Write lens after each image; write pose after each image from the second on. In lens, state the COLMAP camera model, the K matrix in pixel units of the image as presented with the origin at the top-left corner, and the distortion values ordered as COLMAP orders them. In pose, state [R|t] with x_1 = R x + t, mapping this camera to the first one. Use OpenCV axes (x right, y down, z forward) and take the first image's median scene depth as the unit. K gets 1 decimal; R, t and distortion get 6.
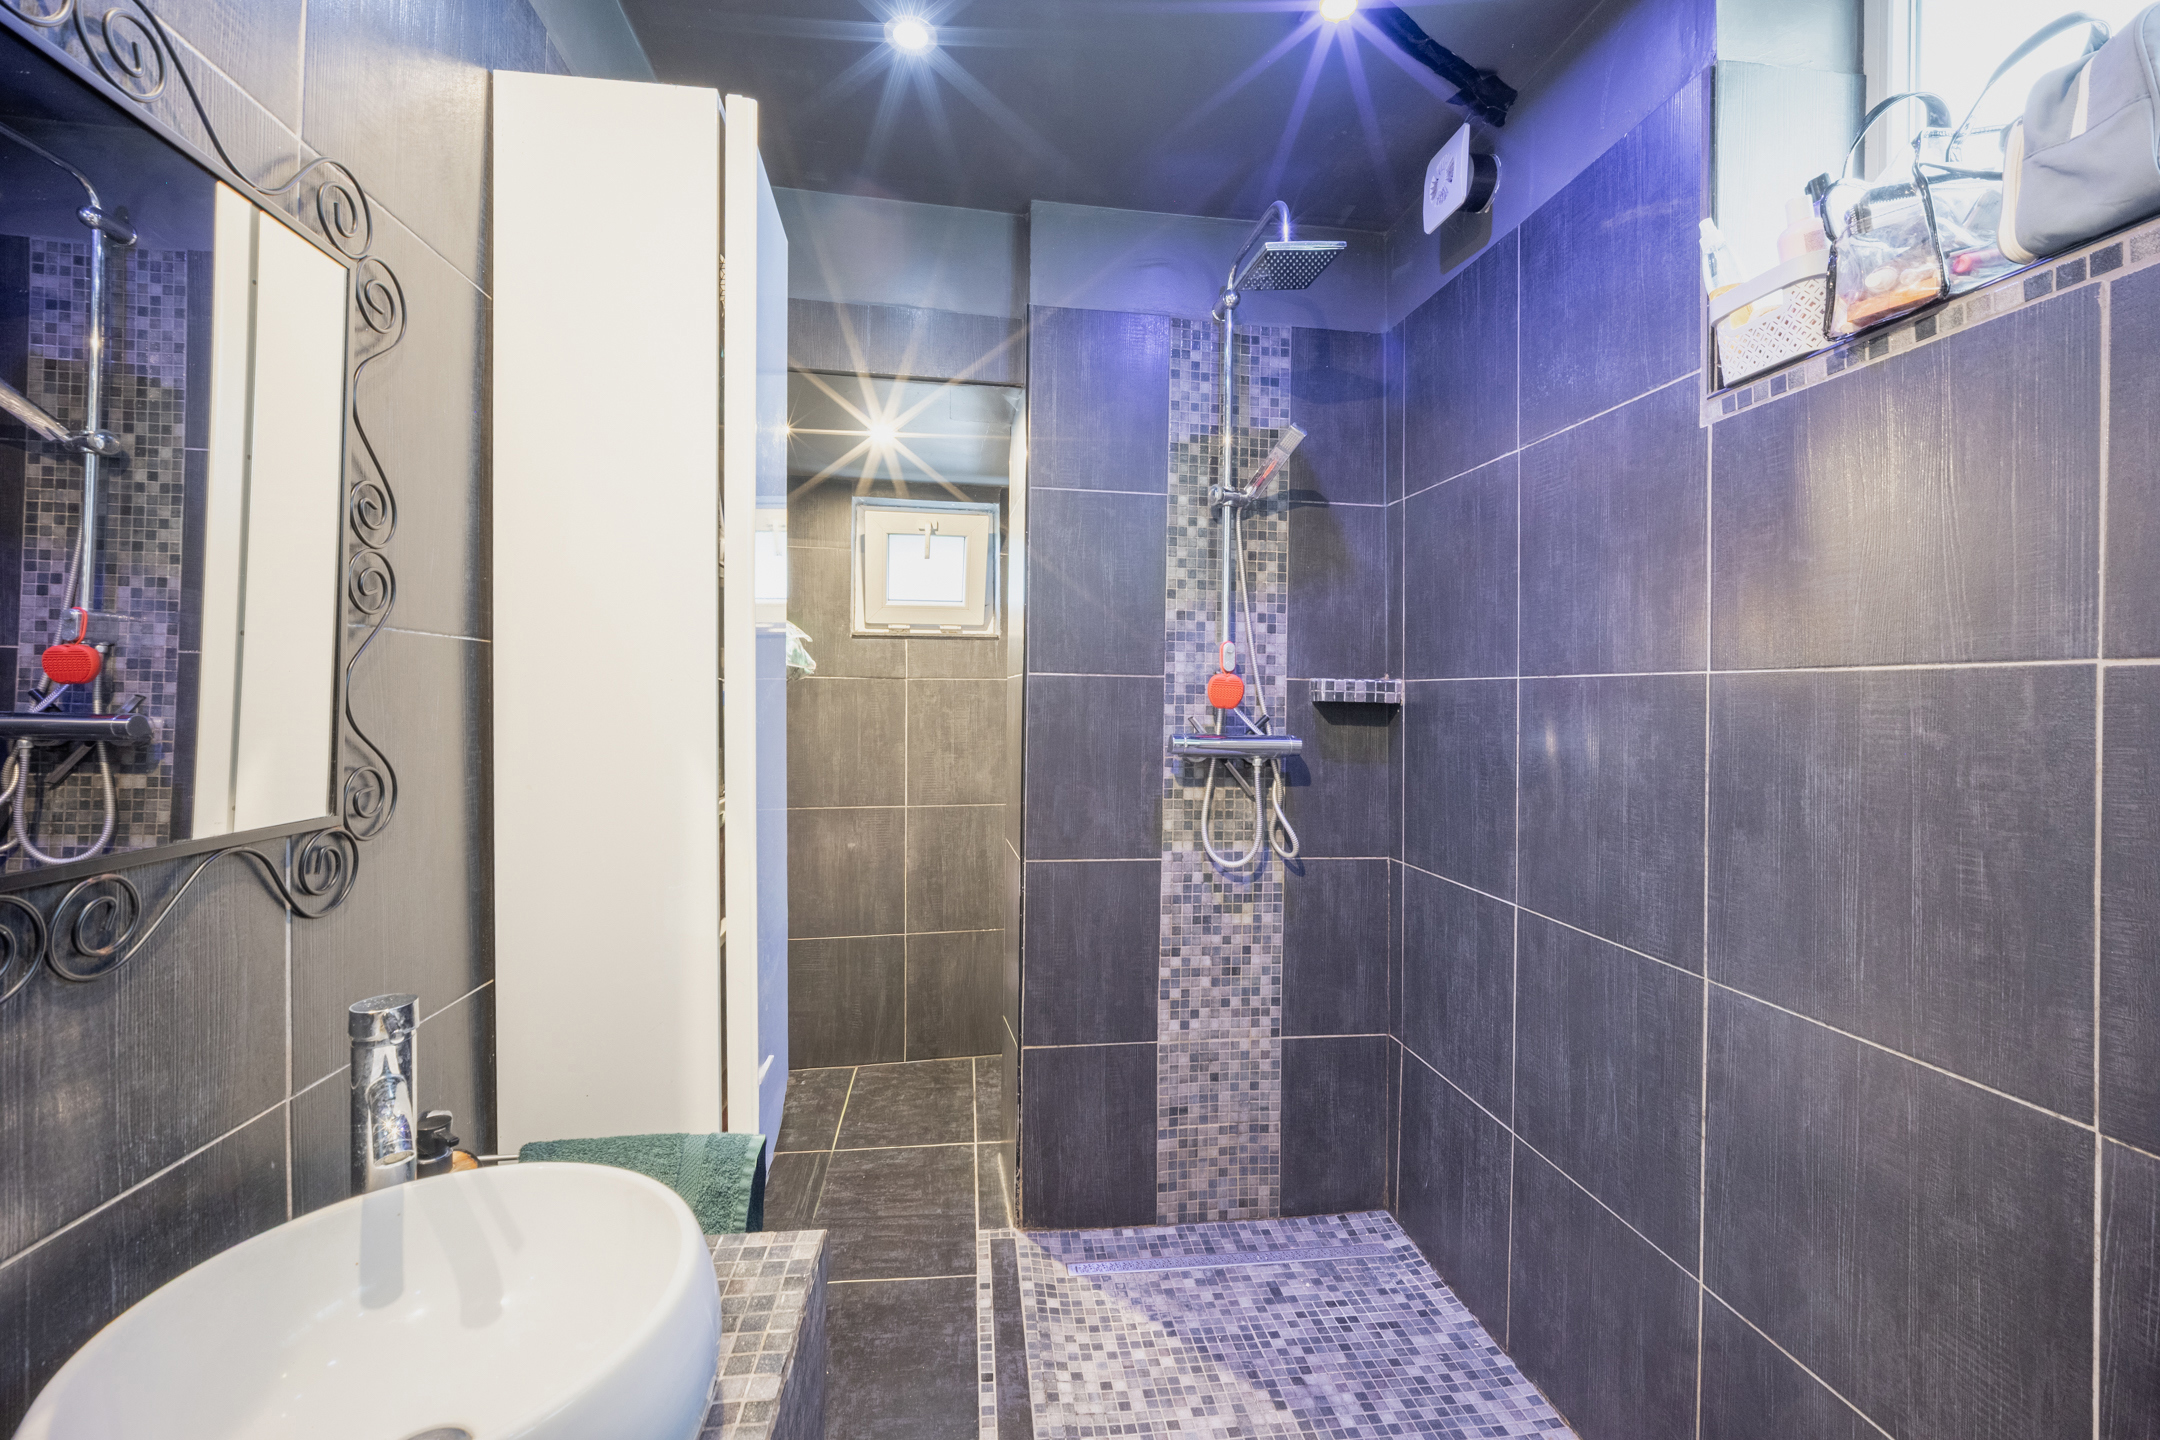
lens RADIAL K [[909.9, 0, 1082.6], [0, 909.9, 712.5], [0, 0, 1]] dist [0.000424, 0.000088]
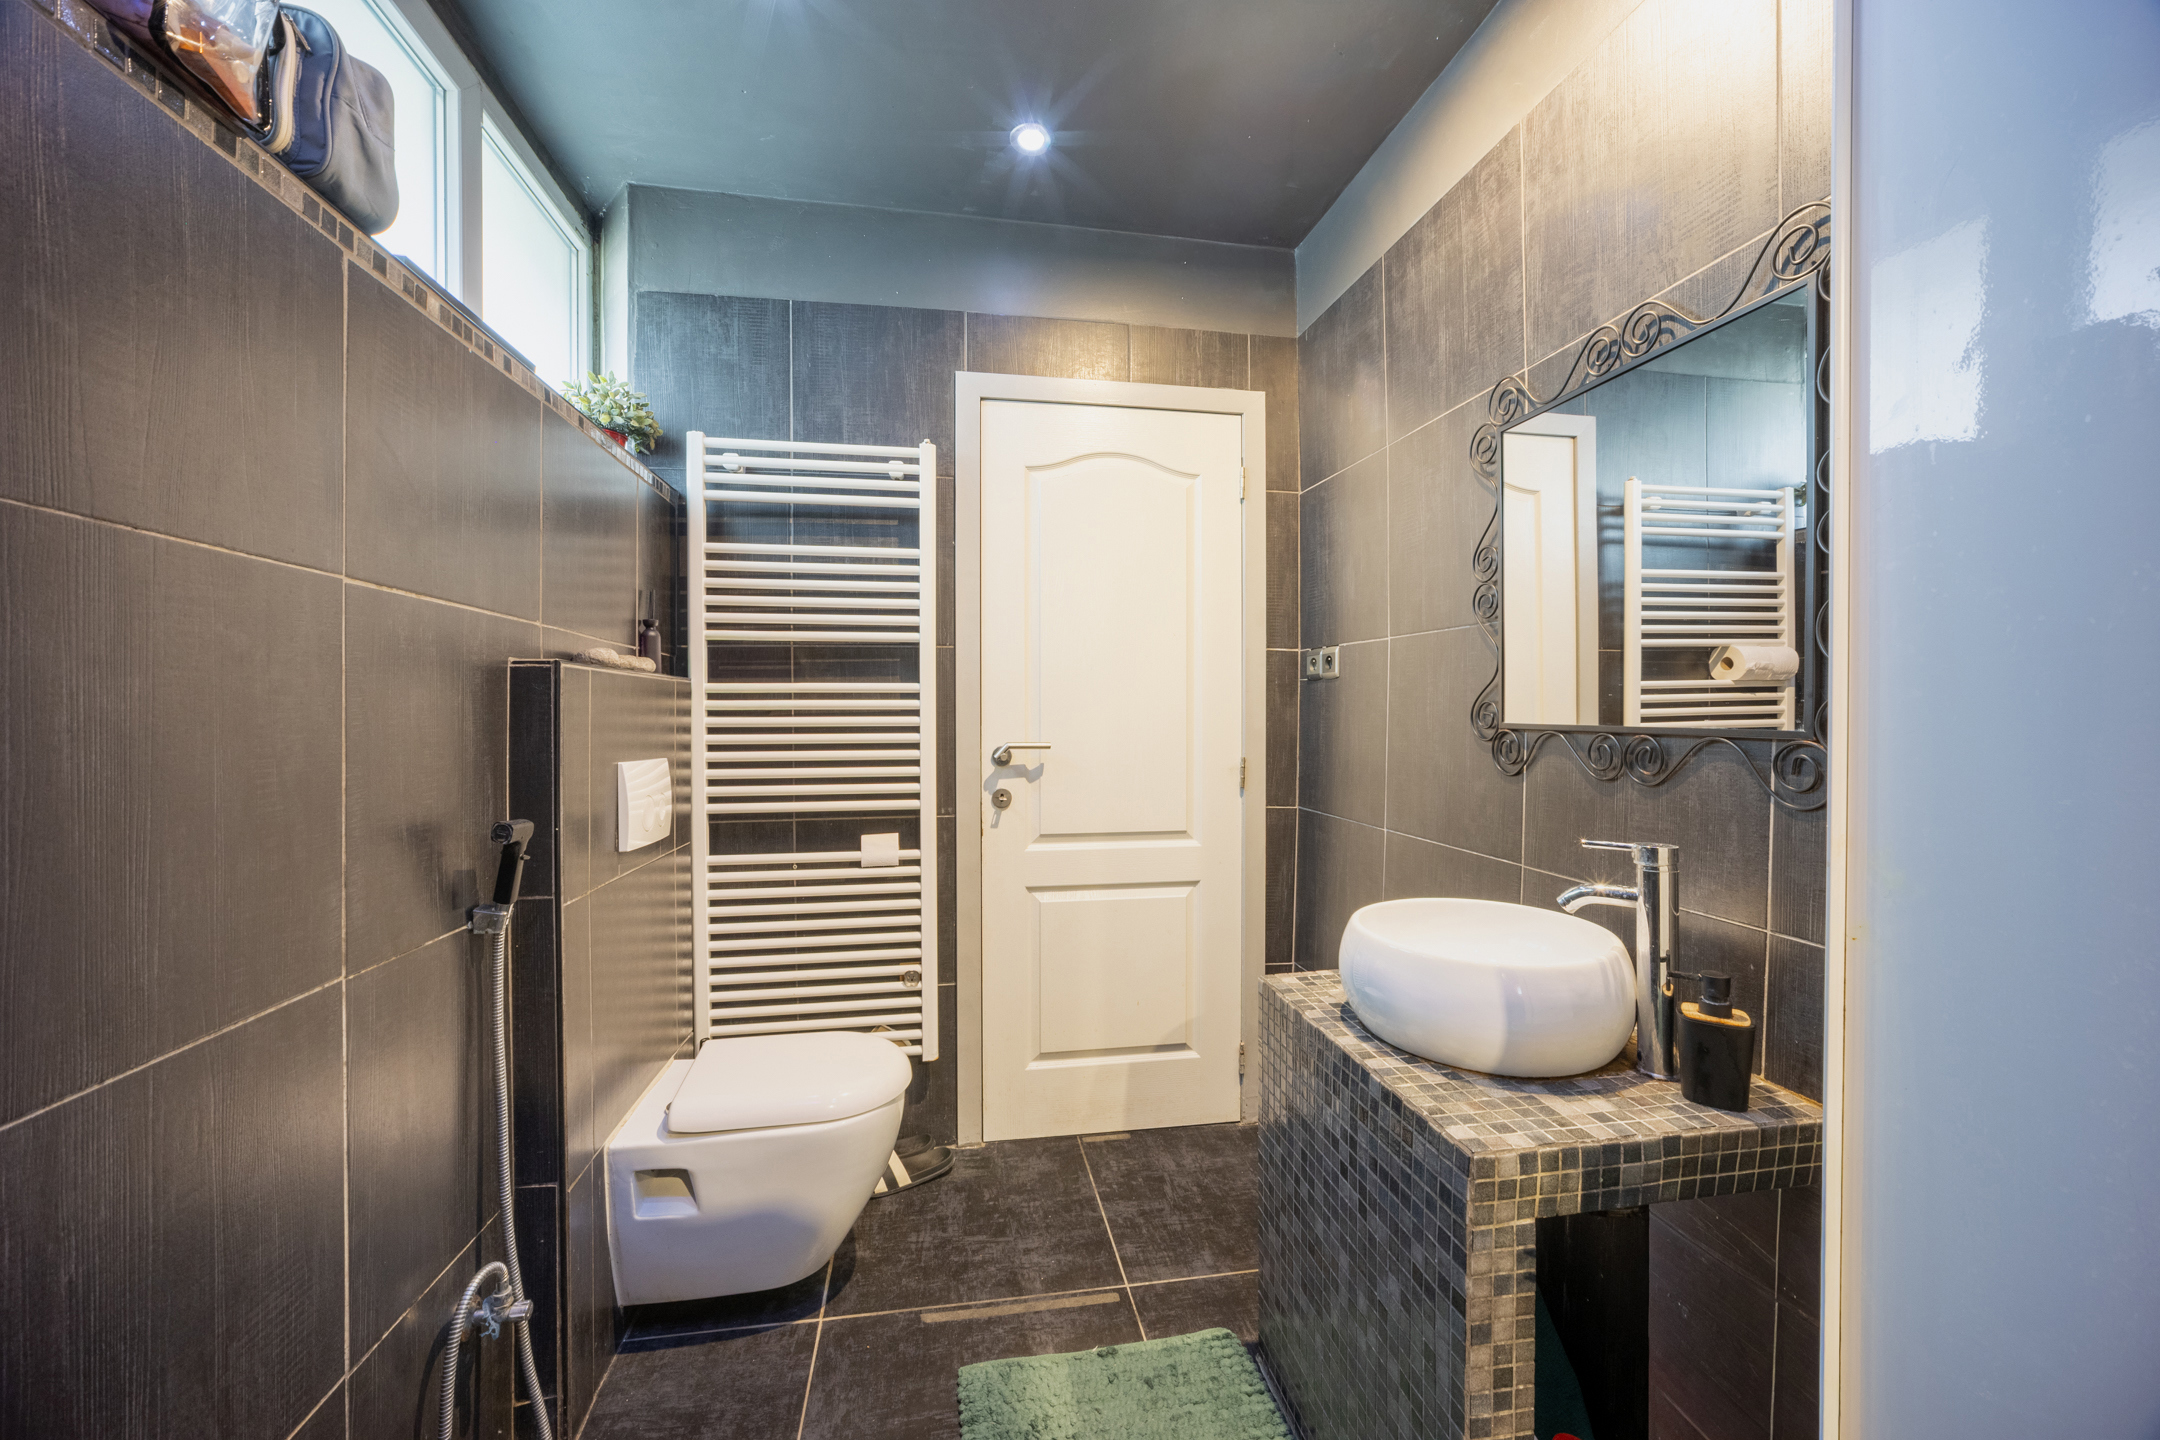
lens RADIAL K [[909.9, 0, 1084.7], [0, 909.9, 717.8], [0, 0, 1]] dist [0.000424, 0.000088]
pose [[-0.999234, -0.014530, -0.036328, 0.201584], [-0.014775, 0.999870, 0.006494, 0.100804], [0.036229, 0.007026, -0.999319, 2.179967]]
